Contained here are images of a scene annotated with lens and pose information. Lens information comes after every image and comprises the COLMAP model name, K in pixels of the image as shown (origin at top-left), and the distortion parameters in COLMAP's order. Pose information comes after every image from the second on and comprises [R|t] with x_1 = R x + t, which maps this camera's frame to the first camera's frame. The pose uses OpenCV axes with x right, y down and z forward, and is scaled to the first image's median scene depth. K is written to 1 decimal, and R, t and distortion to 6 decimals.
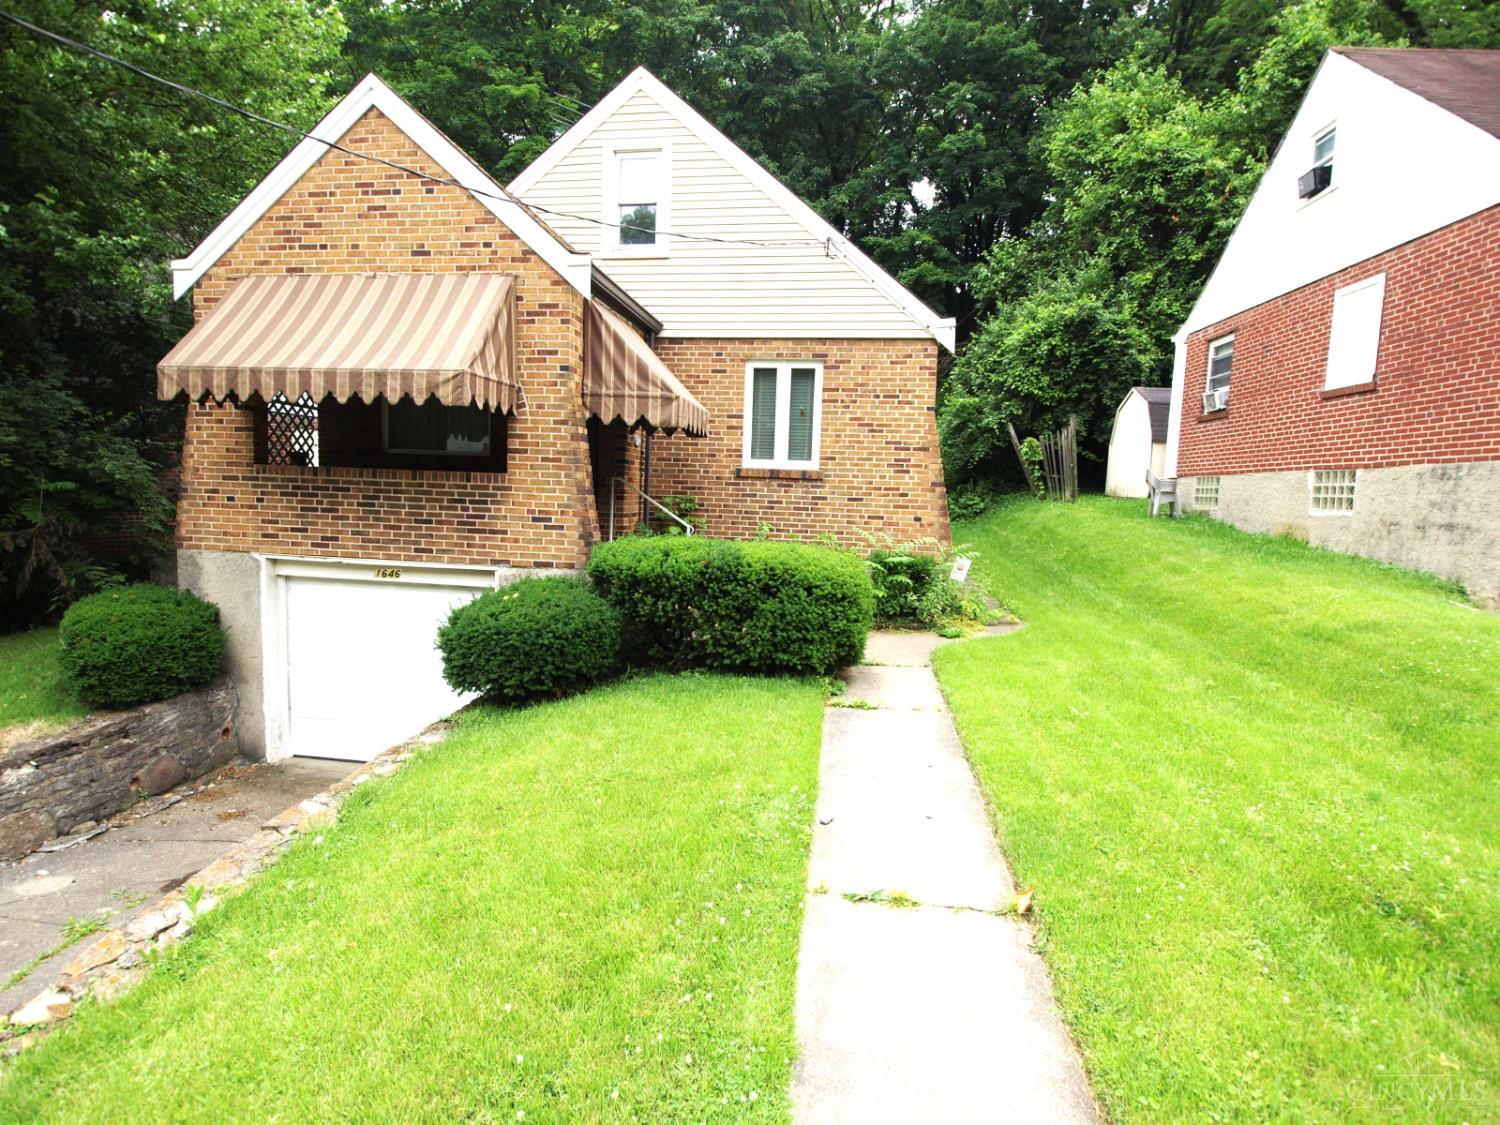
lens RADIAL K [[785.0, 0, 751.4], [0, 785.0, 562.8], [0, 0, 1]] dist [0.001611, 0.000029]
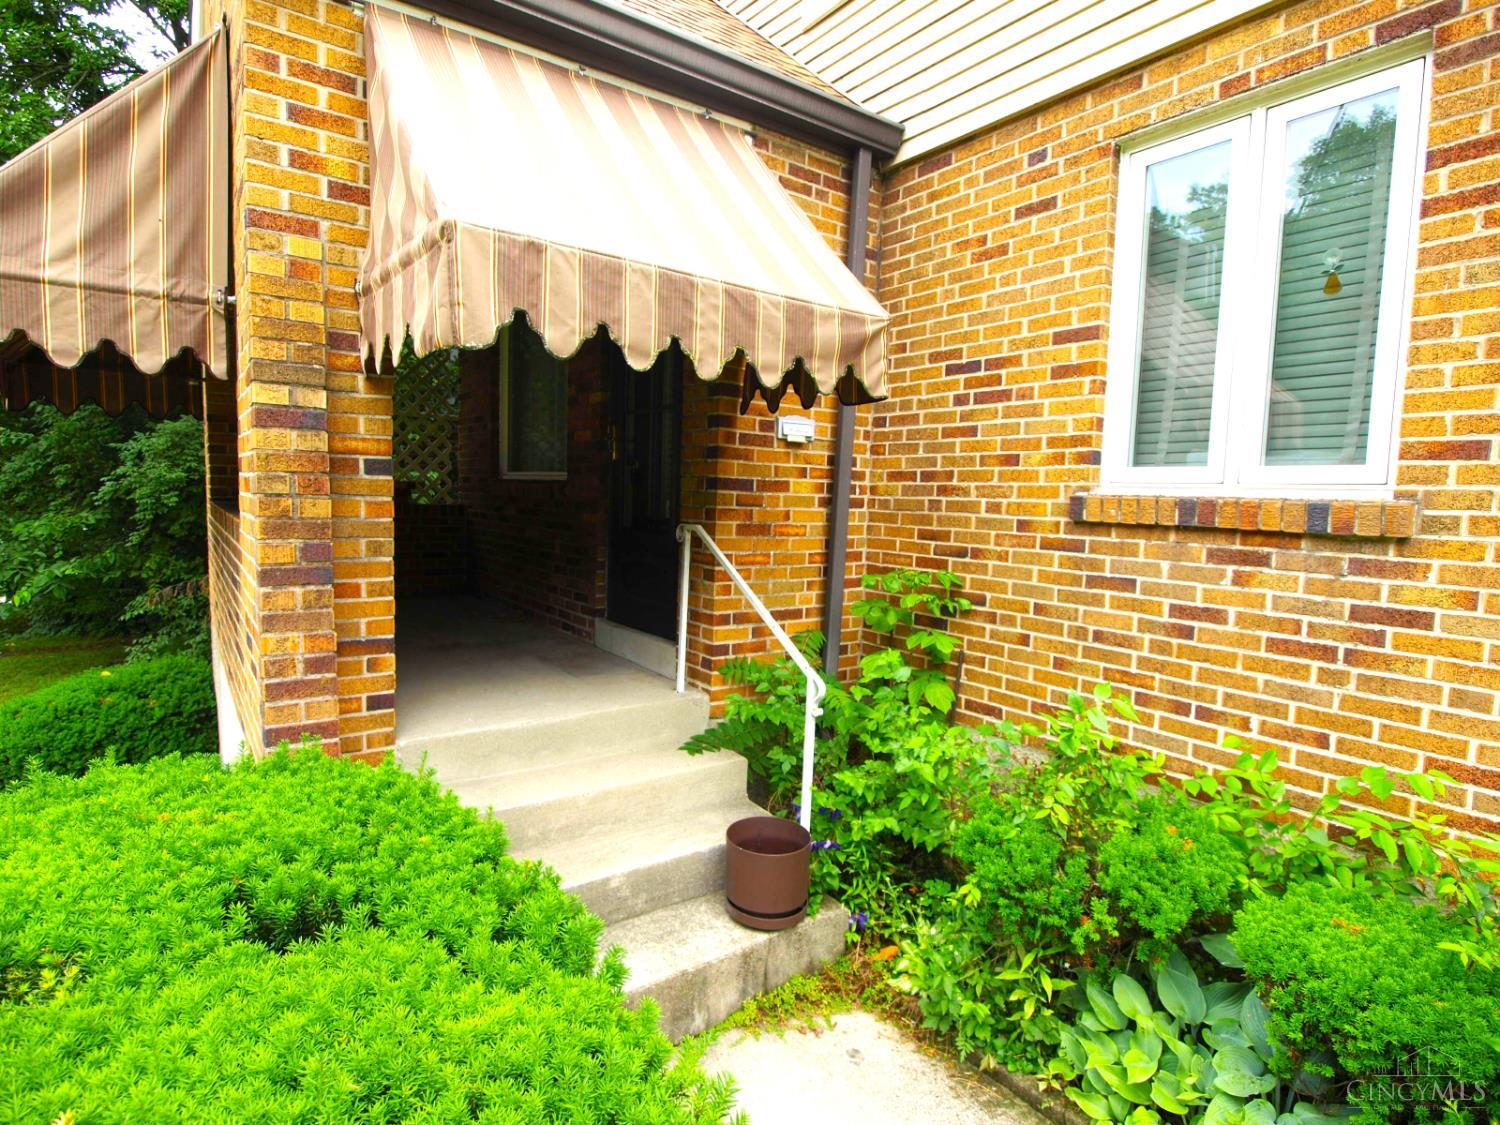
lens RADIAL K [[783.4, 0, 741.3], [0, 783.4, 564.8], [0, 0, 1]] dist [-0.017562, -0.000973]
pose [[0.696980, 0.051498, -0.715239, 0.115933], [-0.081688, 0.996627, -0.007844, -0.079353], [0.712422, 0.063893, 0.698836, 0.685994]]
